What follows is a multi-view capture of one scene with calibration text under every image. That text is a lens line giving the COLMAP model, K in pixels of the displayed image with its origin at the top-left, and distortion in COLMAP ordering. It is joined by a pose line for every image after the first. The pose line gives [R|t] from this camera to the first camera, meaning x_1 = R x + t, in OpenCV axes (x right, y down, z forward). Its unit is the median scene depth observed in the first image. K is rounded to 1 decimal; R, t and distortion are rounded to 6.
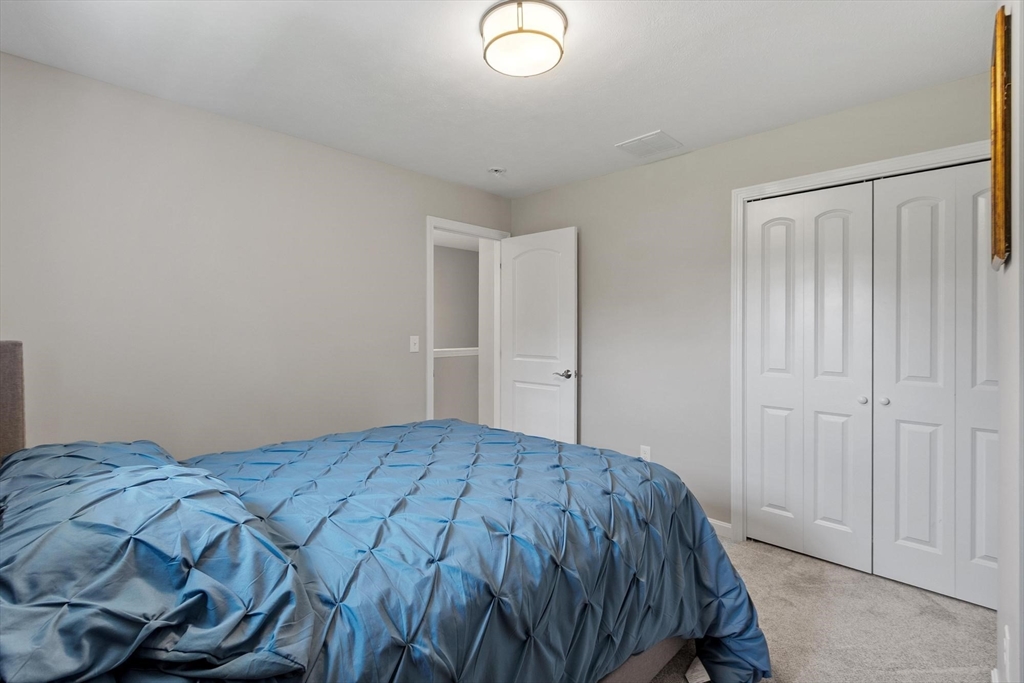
lens RADIAL K [[449.5, 0, 510.7], [0, 449.5, 338.0], [0, 0, 1]] dist [0.001560, -0.000126]
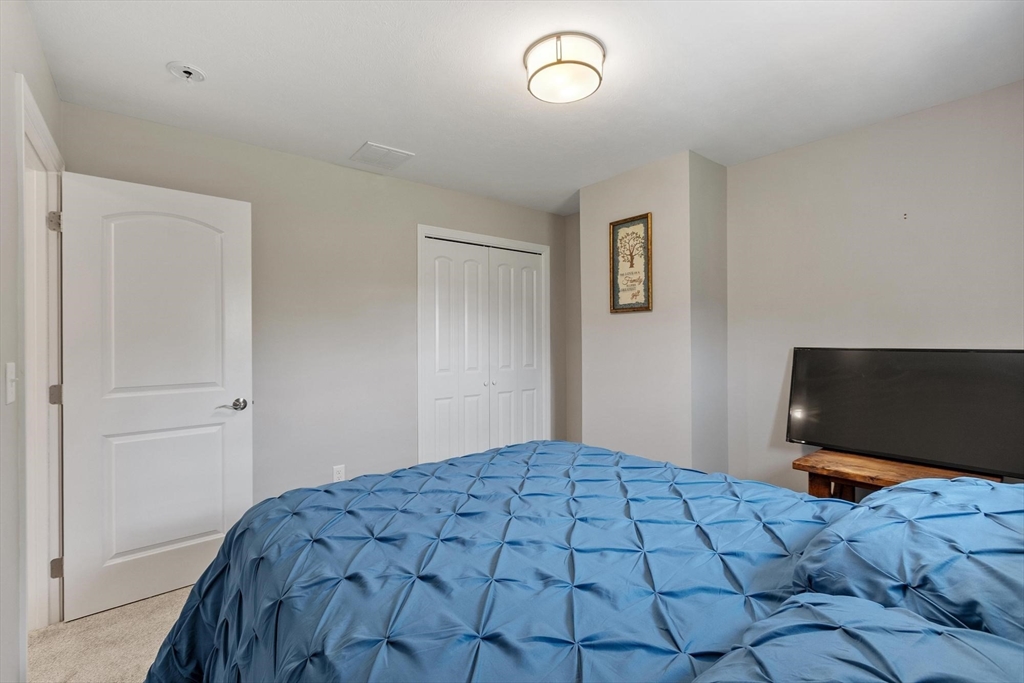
lens RADIAL K [[445.6, 0, 508.2], [0, 445.6, 339.7], [0, 0, 1]] dist [0.003480, 0.000224]
pose [[0.128328, -0.007617, 0.991702, -0.708003], [0.024452, 0.999691, 0.004514, -0.020801], [-0.991430, 0.023670, 0.128475, 0.662306]]
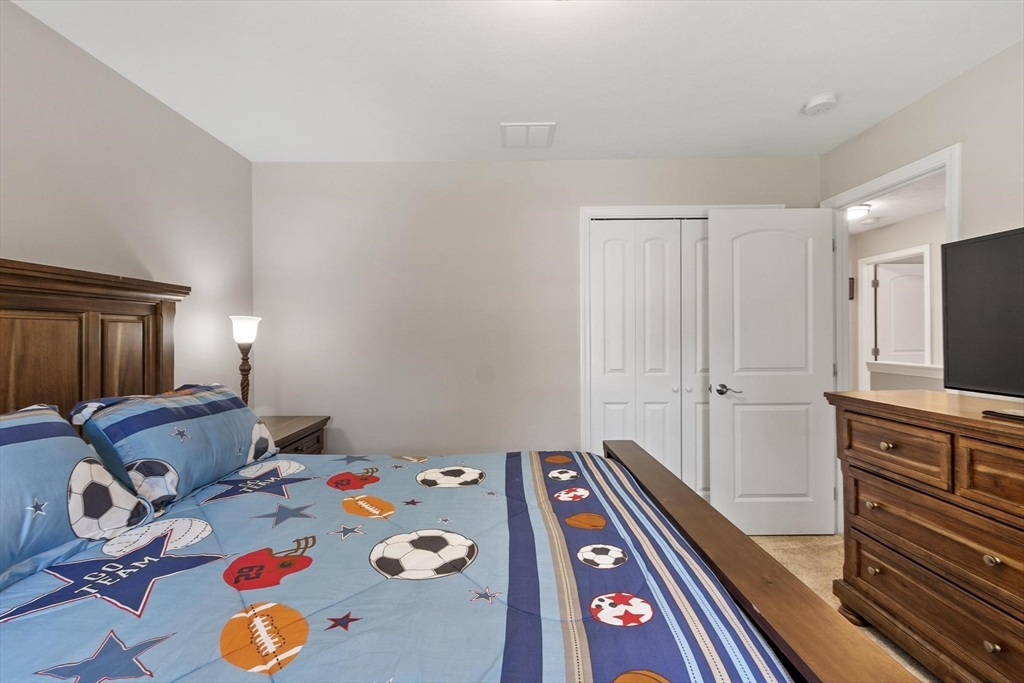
lens RADIAL K [[449.5, 0, 510.7], [0, 449.5, 338.0], [0, 0, 1]] dist [0.001560, -0.000126]
pose [[0.722988, -0.014785, 0.690702, -0.404670], [0.025049, 0.999675, -0.004822, -0.013539], [-0.690406, 0.020788, 0.723123, 0.367853]]
